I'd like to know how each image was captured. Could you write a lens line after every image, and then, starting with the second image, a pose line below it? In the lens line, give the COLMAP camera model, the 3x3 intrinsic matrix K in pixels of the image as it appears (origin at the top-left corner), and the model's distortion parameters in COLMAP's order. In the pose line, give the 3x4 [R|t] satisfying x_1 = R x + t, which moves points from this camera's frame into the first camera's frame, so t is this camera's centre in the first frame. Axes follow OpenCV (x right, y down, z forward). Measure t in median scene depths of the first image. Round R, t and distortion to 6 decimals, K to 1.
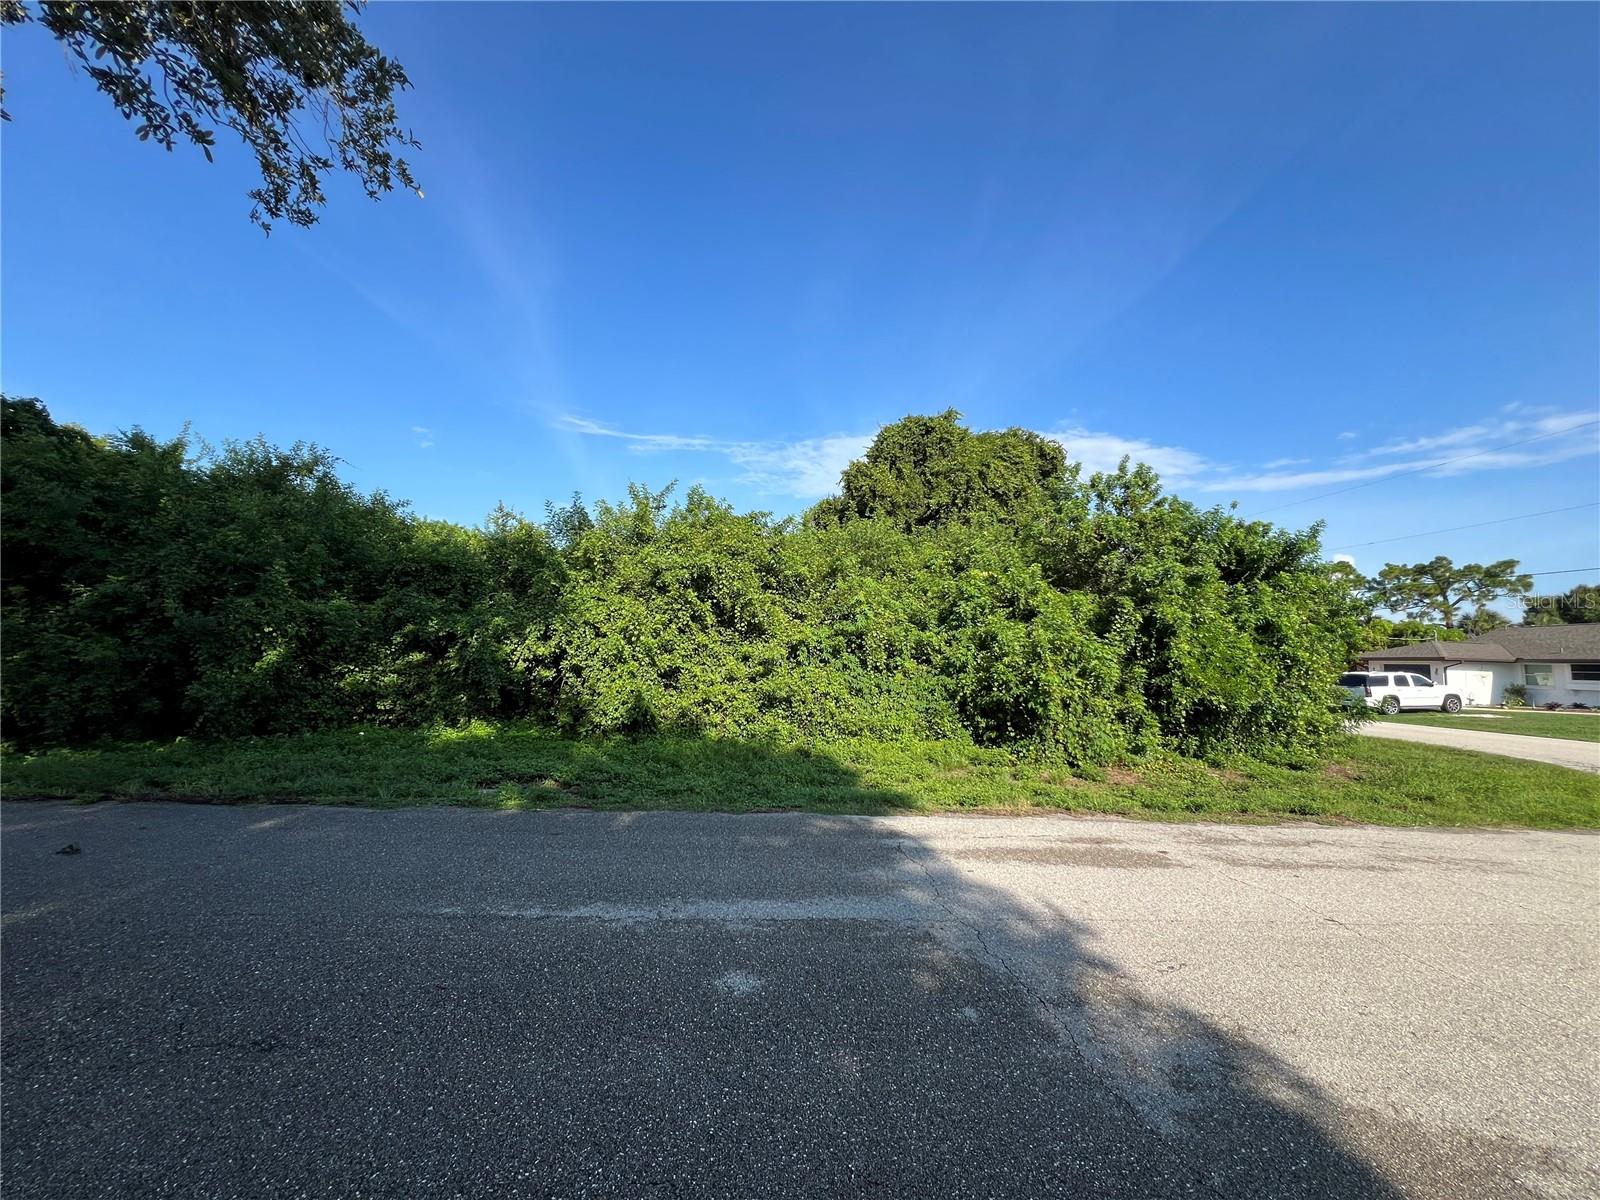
lens RADIAL K [[639.8, 0, 800.1], [0, 639.8, 598.3], [0, 0, 1]] dist [-0.000933, -0.000561]
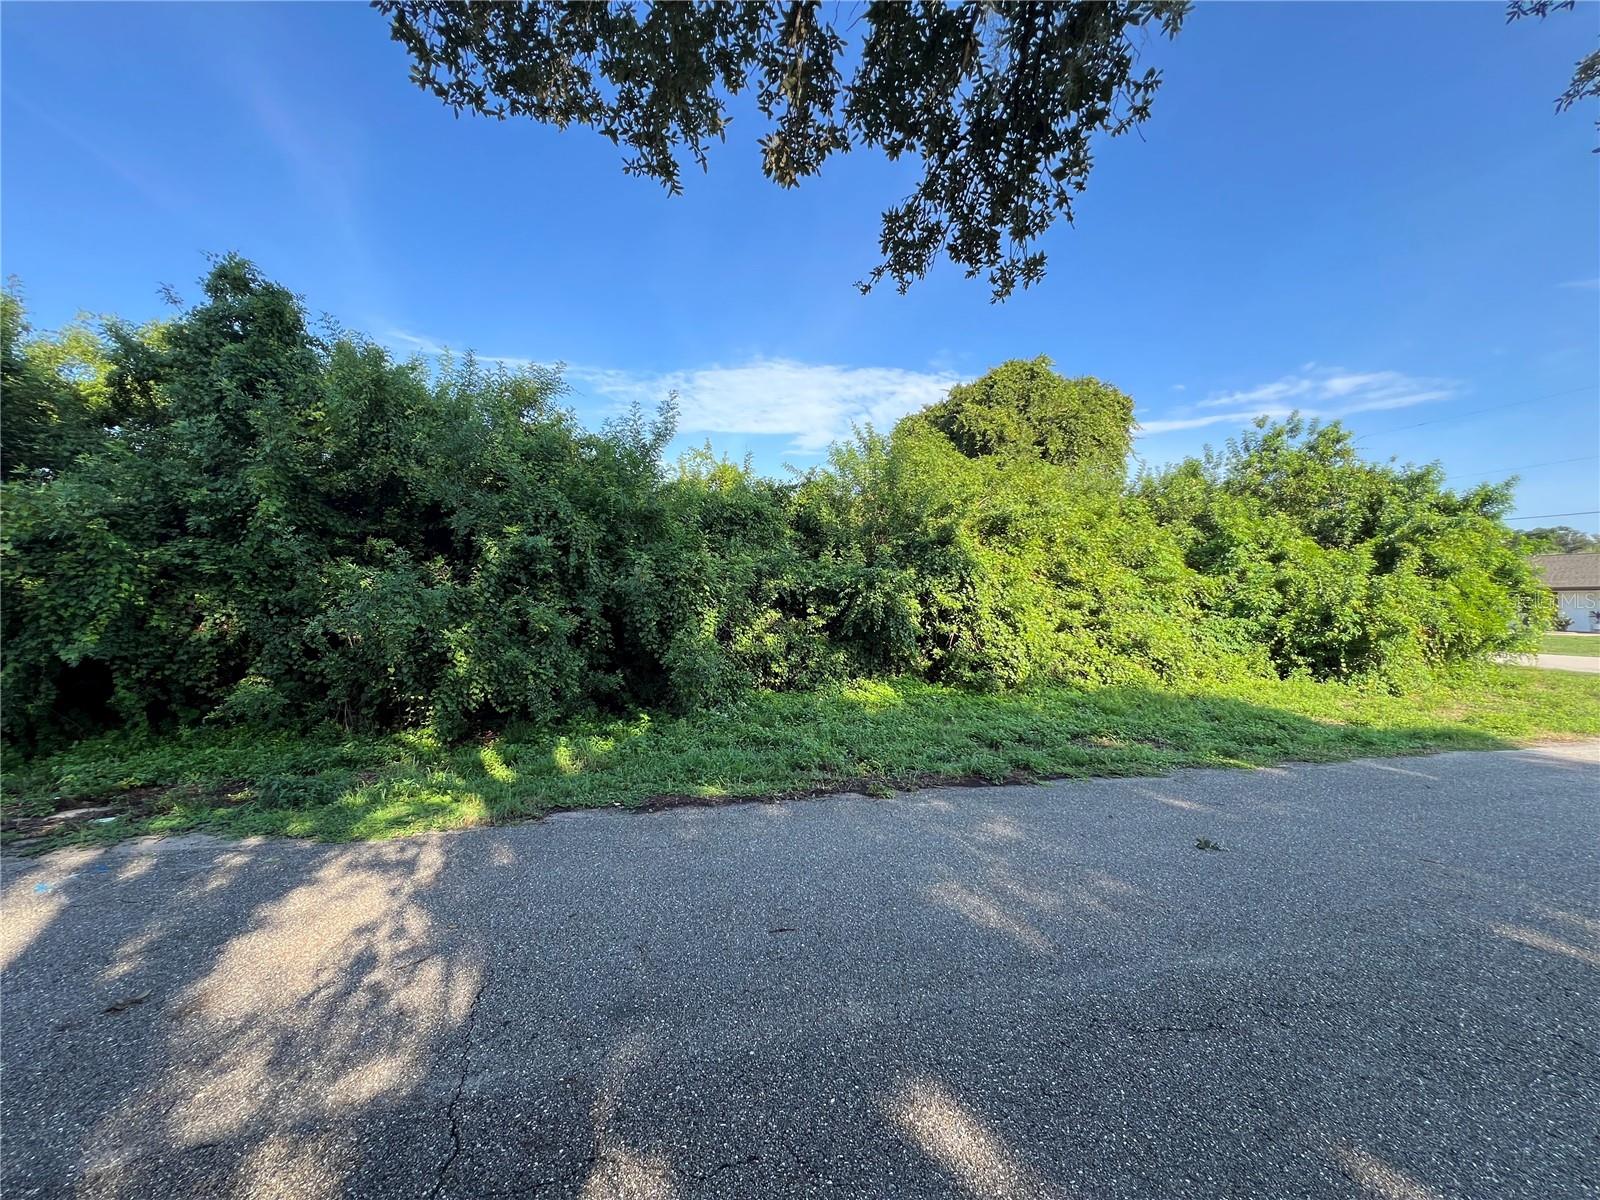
lens RADIAL K [[639.8, 0, 790.7], [0, 639.8, 603.7], [0, 0, 1]] dist [-0.000933, -0.000561]
pose [[0.983079, -0.023452, 0.181672, -0.734714], [0.004556, 0.994594, 0.103738, -0.018748], [-0.183123, -0.101155, 0.977872, 0.091744]]
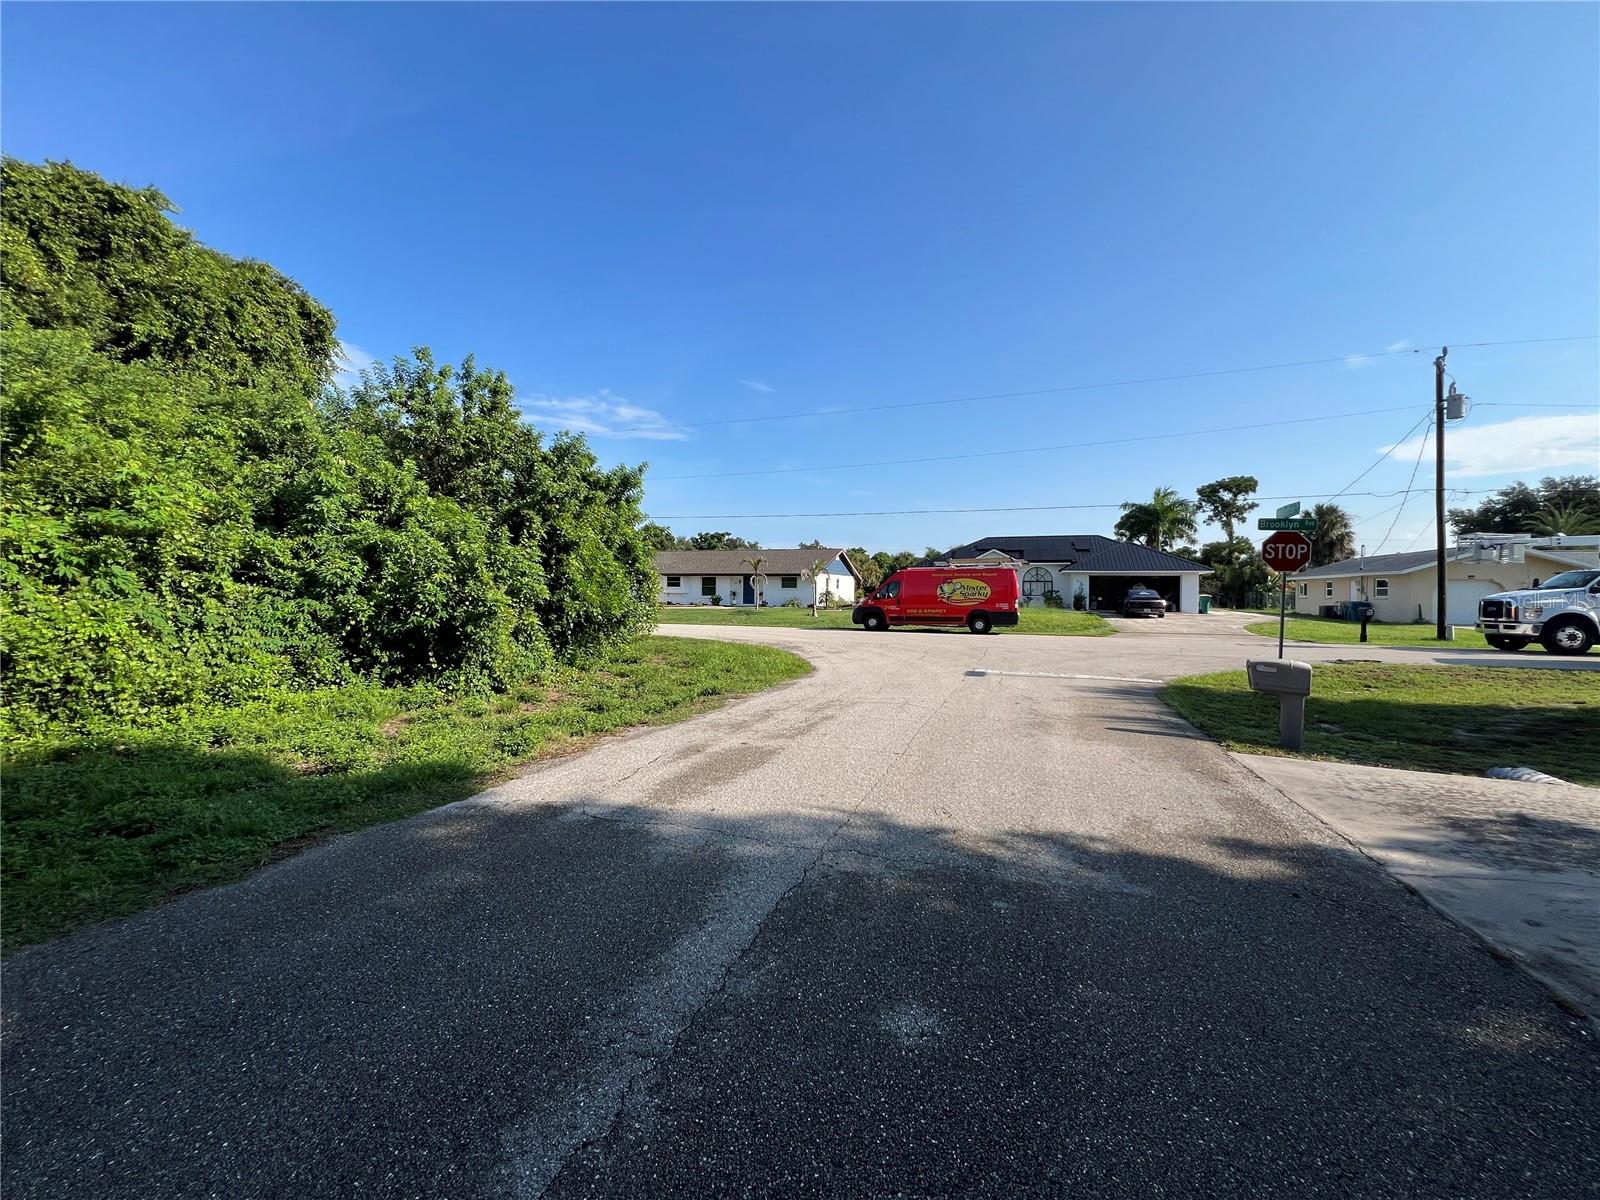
lens RADIAL K [[639.8, 0, 792.3], [0, 639.8, 597.4], [0, 0, 1]] dist [-0.000933, -0.000561]
pose [[0.414449, -0.035627, 0.909375, -0.206718], [-0.086553, 0.993161, 0.078356, 0.016652], [-0.905948, -0.111184, 0.408531, 0.224057]]
